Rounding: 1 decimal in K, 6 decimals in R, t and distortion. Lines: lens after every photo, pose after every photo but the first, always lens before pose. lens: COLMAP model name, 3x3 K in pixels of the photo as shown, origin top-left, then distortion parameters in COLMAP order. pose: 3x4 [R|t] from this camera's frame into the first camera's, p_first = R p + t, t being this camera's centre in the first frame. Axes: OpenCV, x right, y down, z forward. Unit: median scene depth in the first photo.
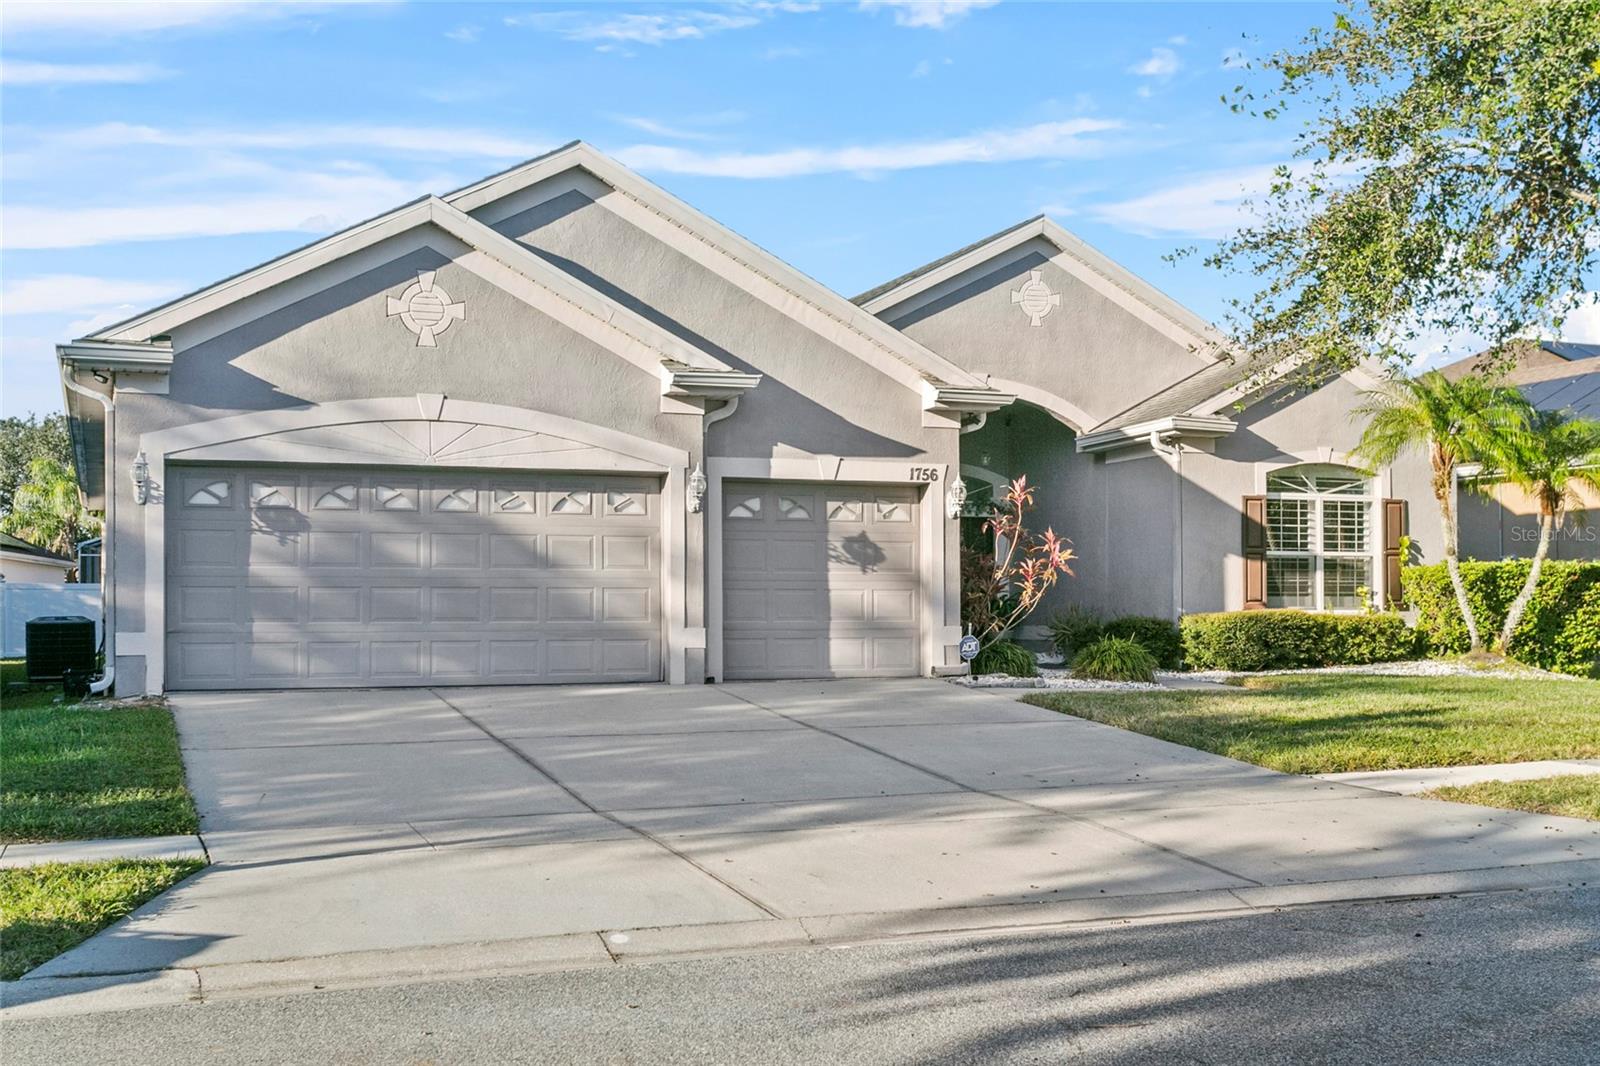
lens RADIAL K [[1852.3, 0, 800.0], [0, 1852.3, 533.0], [0, 0, 1]] dist [-0.014450, -0.018253]
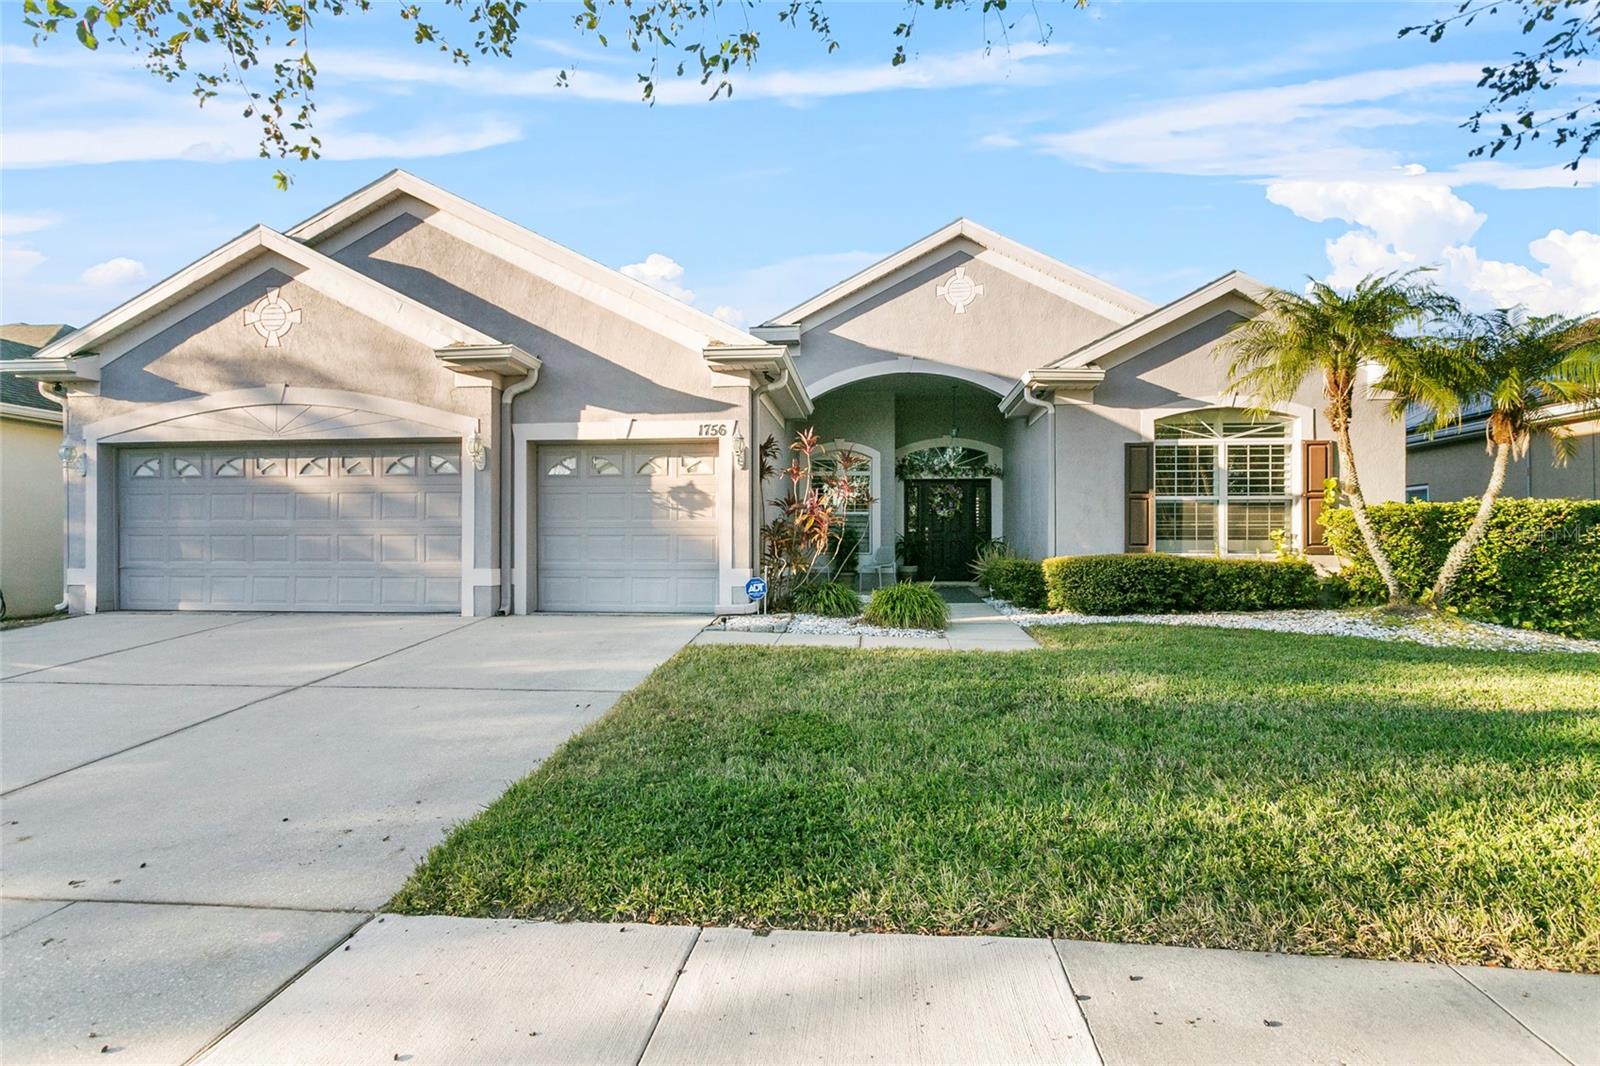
lens RADIAL K [[766.2, 0, 800.0], [0, 766.2, 533.0], [0, 0, 1]] dist [-0.003525, 0.000024]
pose [[0.883200, -0.004171, -0.468977, 0.285952], [0.018406, 0.999498, 0.025774, 0.016220], [0.468635, -0.031396, 0.882834, 0.545870]]
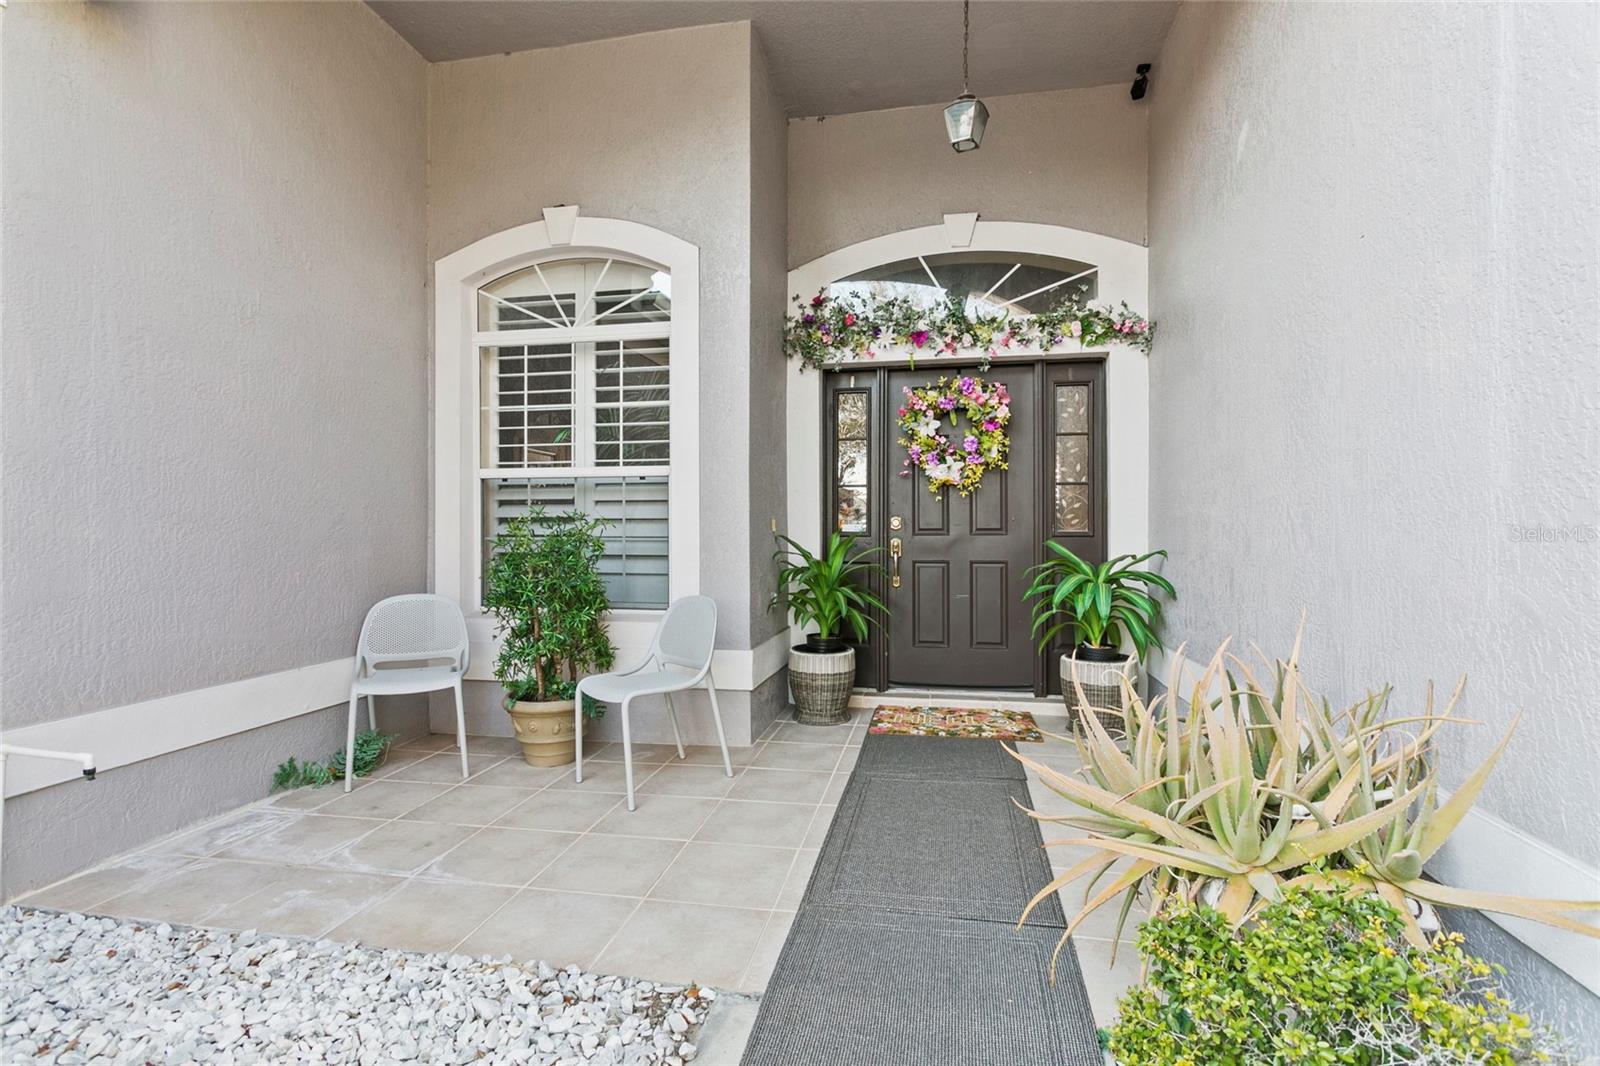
lens RADIAL K [[766.2, 0, 800.0], [0, 766.2, 533.0], [0, 0, 1]] dist [-0.003525, 0.000024]
pose [[0.833564, -0.004140, -0.552407, 0.167451], [0.028275, 0.998981, 0.035179, 0.026114], [0.551698, -0.044943, 0.832832, 0.987338]]
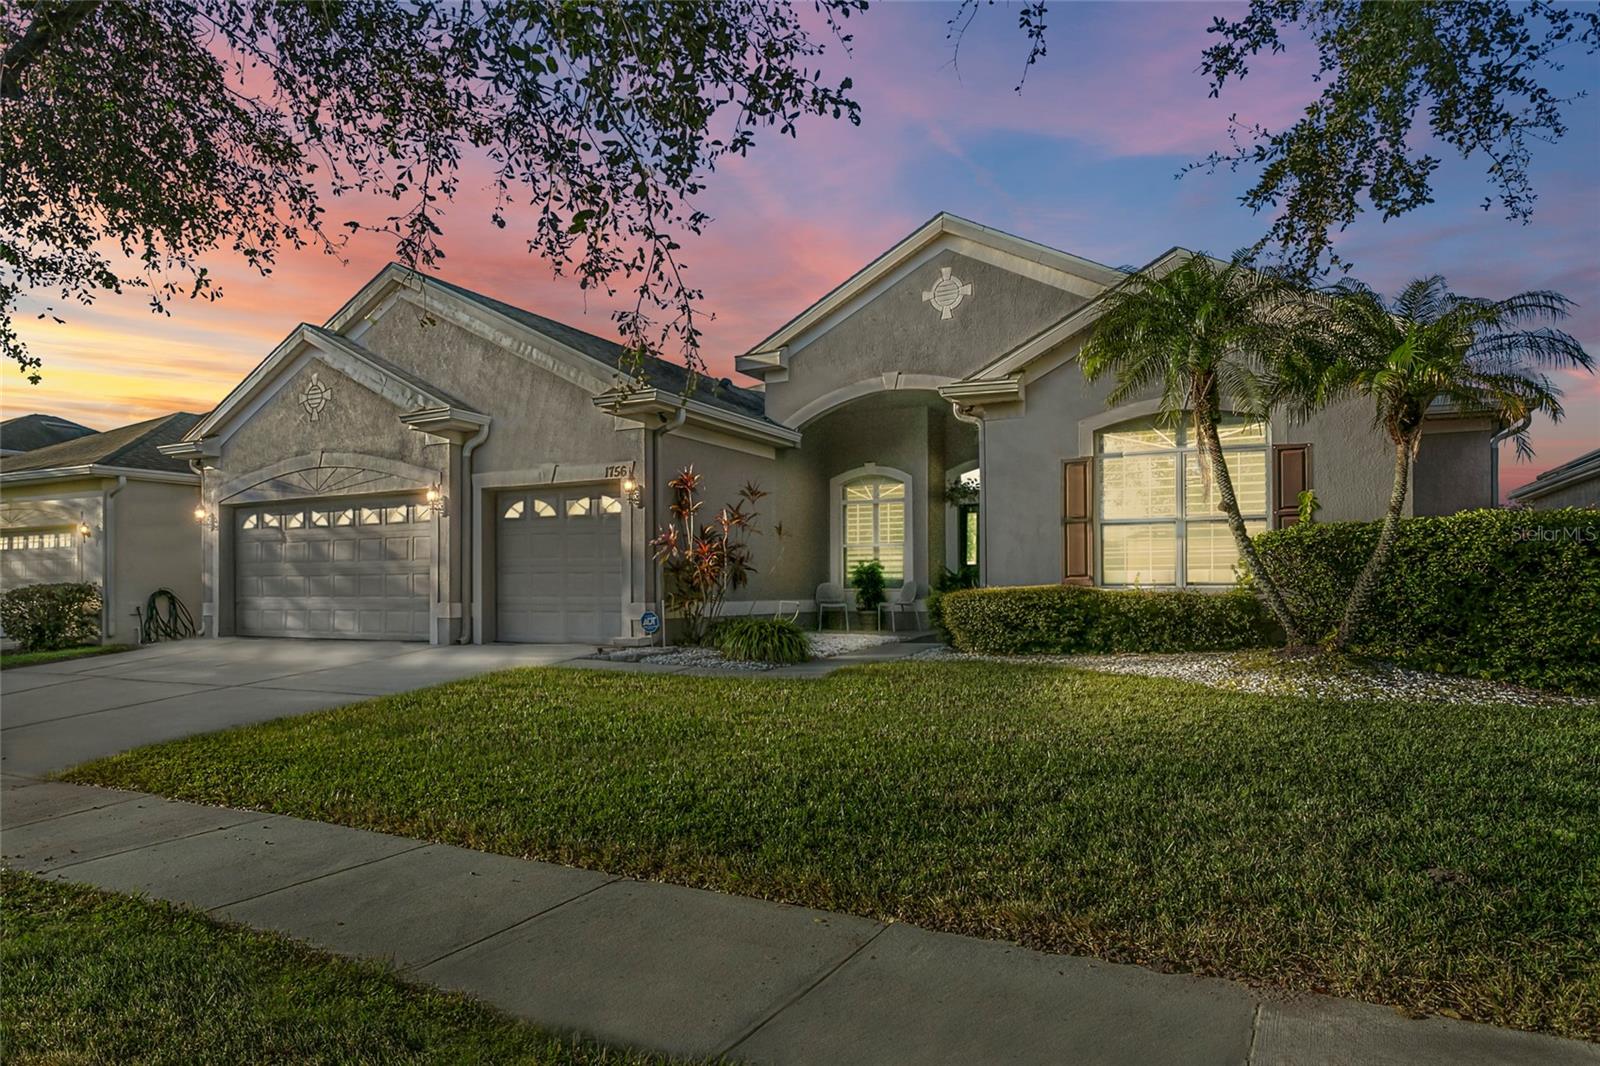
lens RADIAL K [[974.7, 0, 798.9], [0, 974.7, 560.8], [0, 0, 1]] dist [-0.022169, -0.000431]
pose [[0.644138, -0.021155, -0.764617, 0.531261], [0.039134, 0.999220, 0.005321, 0.022174], [0.763908, -0.033350, 0.644463, 0.609392]]
